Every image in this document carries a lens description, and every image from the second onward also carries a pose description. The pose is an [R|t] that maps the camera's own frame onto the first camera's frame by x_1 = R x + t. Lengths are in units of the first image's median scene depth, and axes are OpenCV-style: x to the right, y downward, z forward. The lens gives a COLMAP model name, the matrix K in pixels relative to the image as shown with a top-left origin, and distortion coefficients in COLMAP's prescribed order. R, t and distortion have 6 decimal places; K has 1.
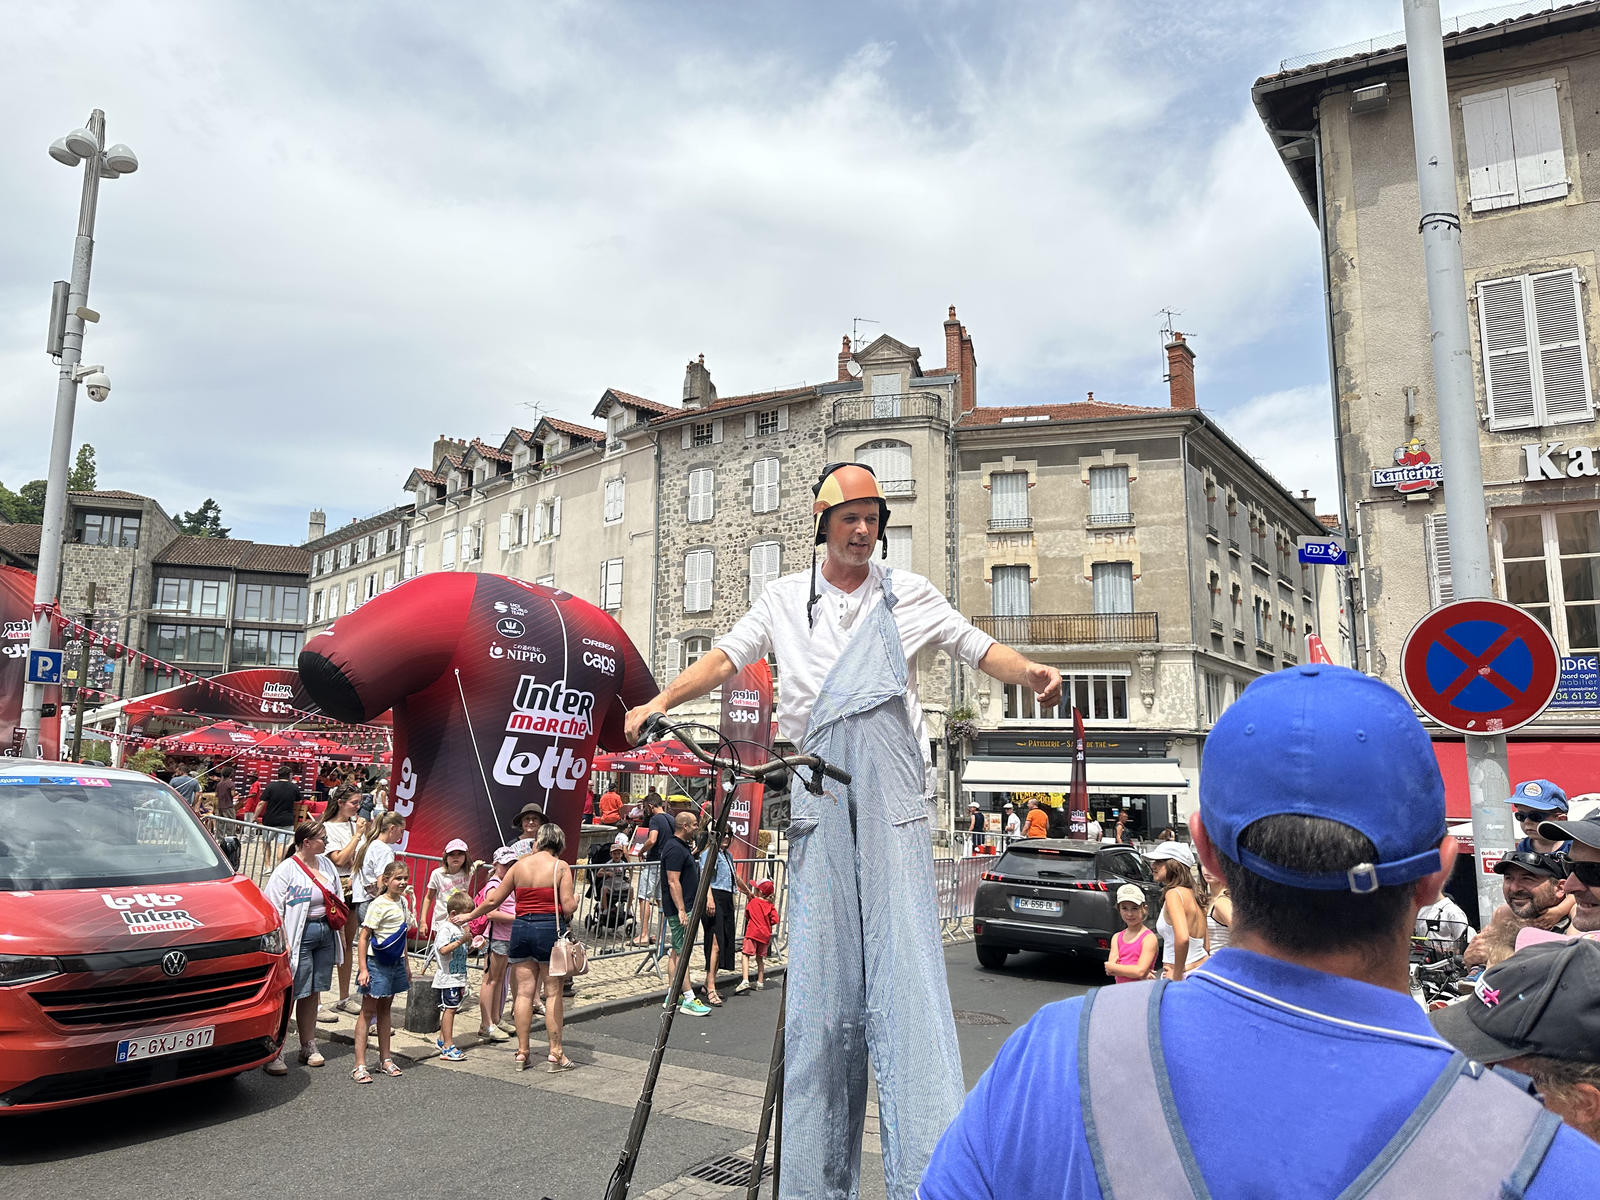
lens RADIAL K [[1087.1, 0, 821.1], [0, 1087.1, 599.7], [0, 0, 1]] dist [0.104372, -0.168456]
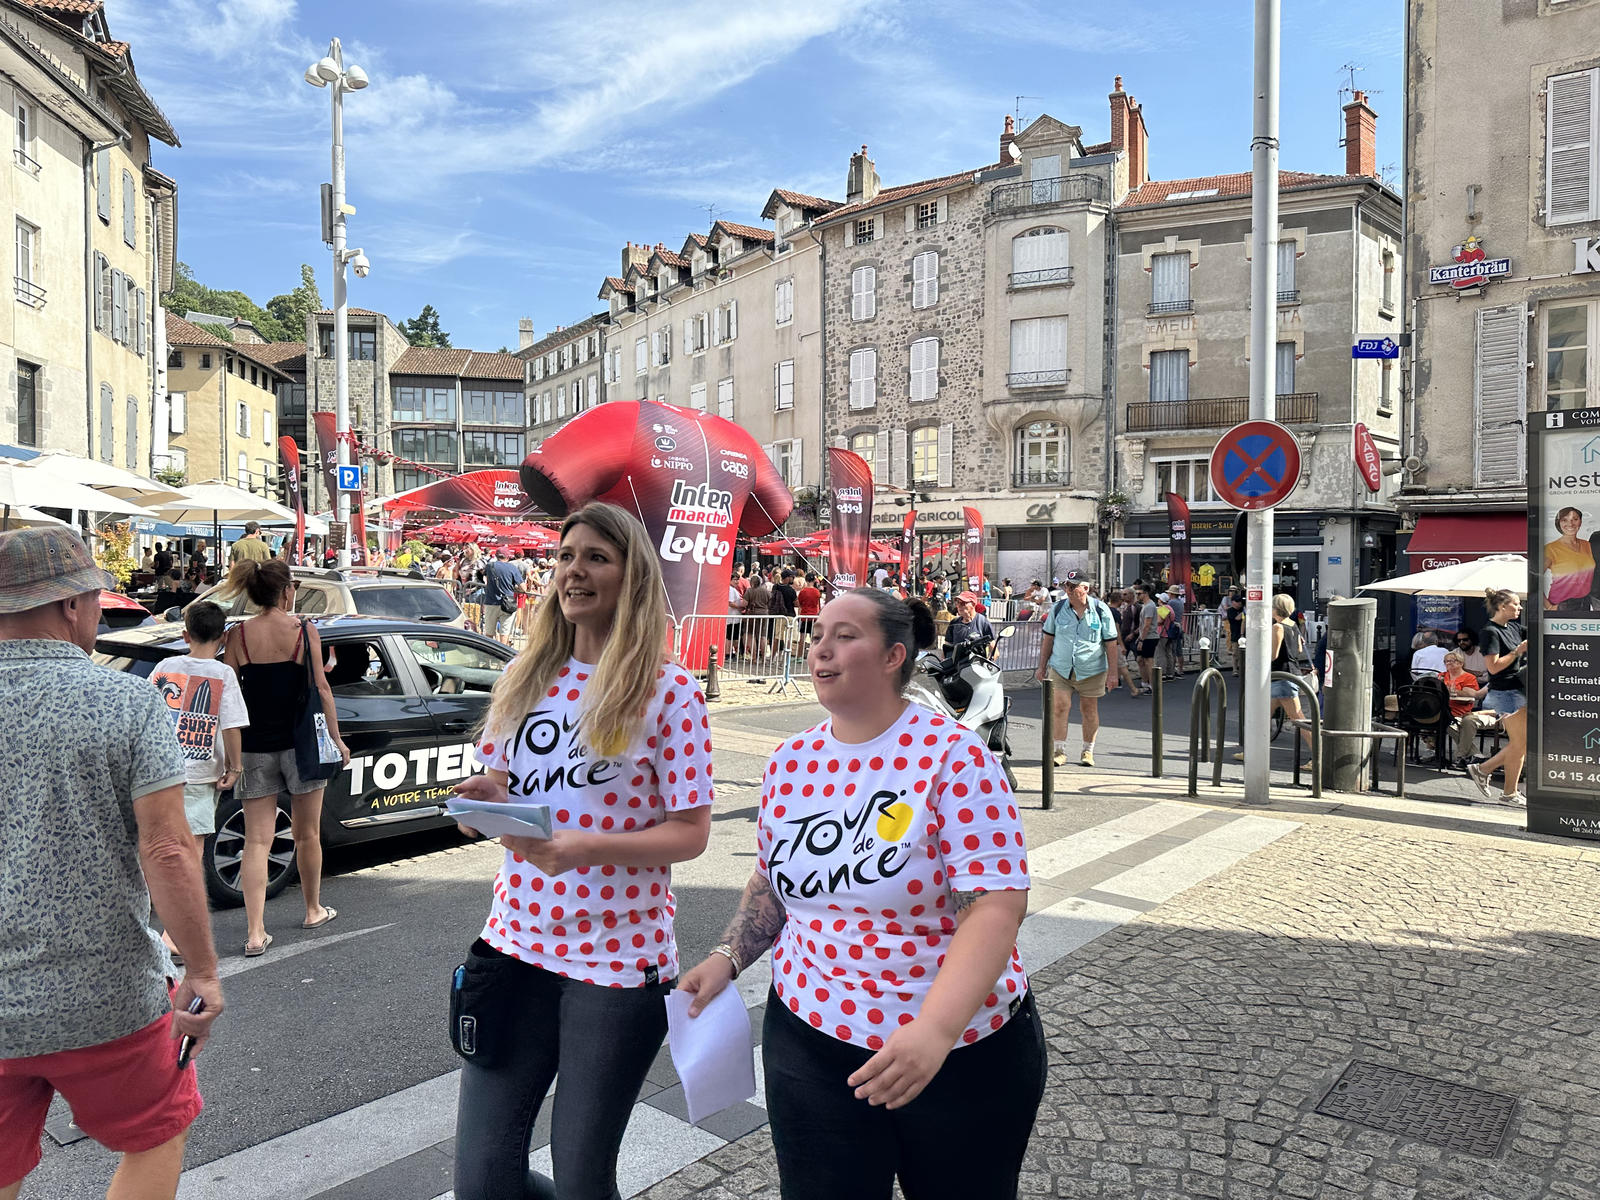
lens RADIAL K [[1087.1, 0, 821.1], [0, 1087.1, 599.7], [0, 0, 1]] dist [0.104372, -0.168456]
pose [[0.983880, -0.002080, -0.178819, 0.037814], [0.036432, 0.981294, 0.189038, -0.008844], [0.175081, -0.192506, 0.965551, -0.076651]]
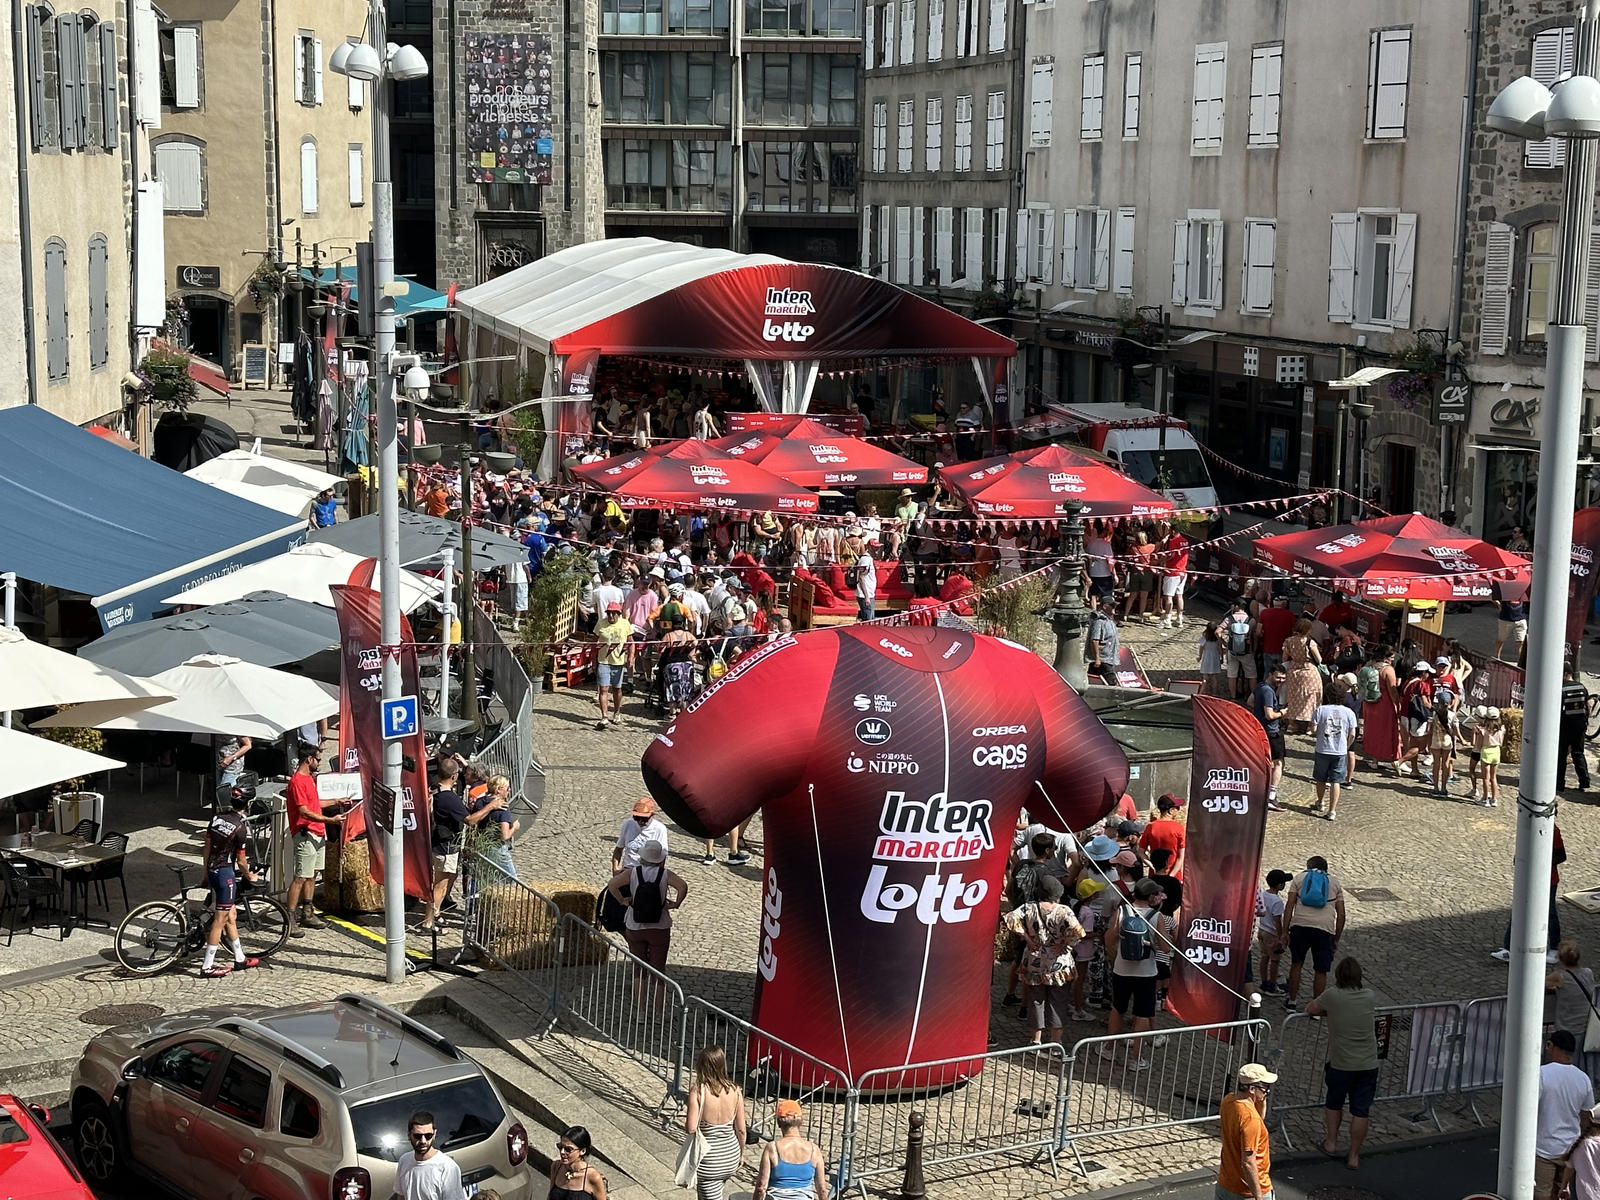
lens RADIAL K [[2668.1, 0, 827.4], [0, 2668.1, 599.2], [0, 0, 1]] dist [0.045944, 0.158746]
pose [[0.885982, 0.076898, -0.457299, 0.151492], [0.069057, 0.953279, 0.294094, -0.172162], [0.458549, -0.292142, 0.839277, -0.161116]]
